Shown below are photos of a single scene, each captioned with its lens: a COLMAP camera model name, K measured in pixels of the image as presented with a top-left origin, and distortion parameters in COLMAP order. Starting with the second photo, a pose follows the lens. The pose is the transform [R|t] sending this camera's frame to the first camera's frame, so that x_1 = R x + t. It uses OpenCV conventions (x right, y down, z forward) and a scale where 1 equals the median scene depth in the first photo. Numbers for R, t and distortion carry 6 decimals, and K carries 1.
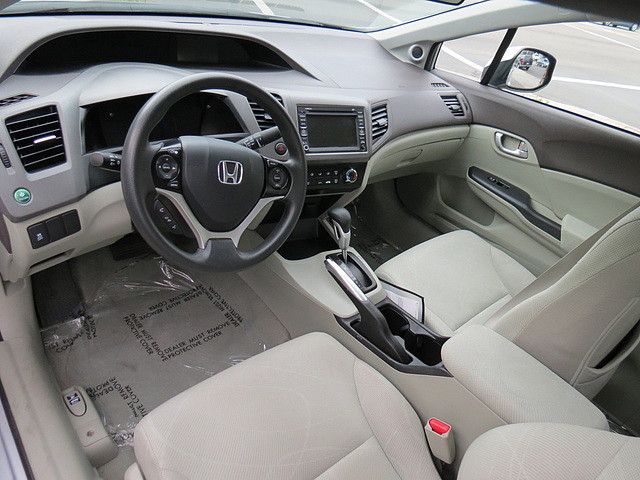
lens RADIAL K [[451.9, 0, 319.9], [0, 451.9, 225.1], [0, 0, 1]] dist [-0.002426, -0.001236]
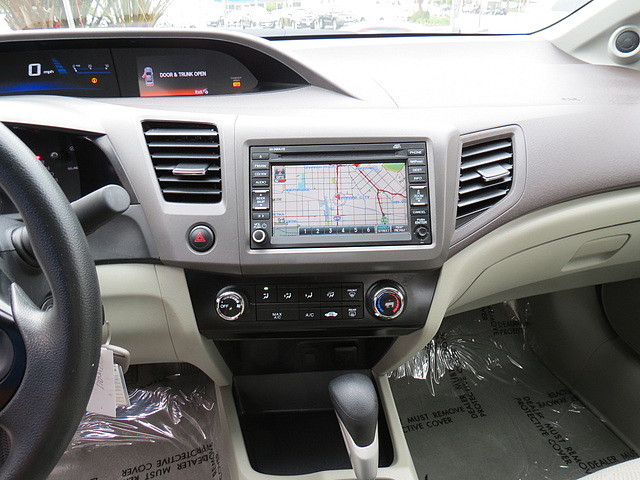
lens RADIAL K [[451.9, 0, 319.9], [0, 451.9, 225.1], [0, 0, 1]] dist [-0.002426, -0.001236]
pose [[0.883875, 0.002637, -0.467715, 0.194307], [-0.073786, 0.988248, -0.133868, -0.112179], [0.461866, 0.152833, 0.873683, 0.565095]]
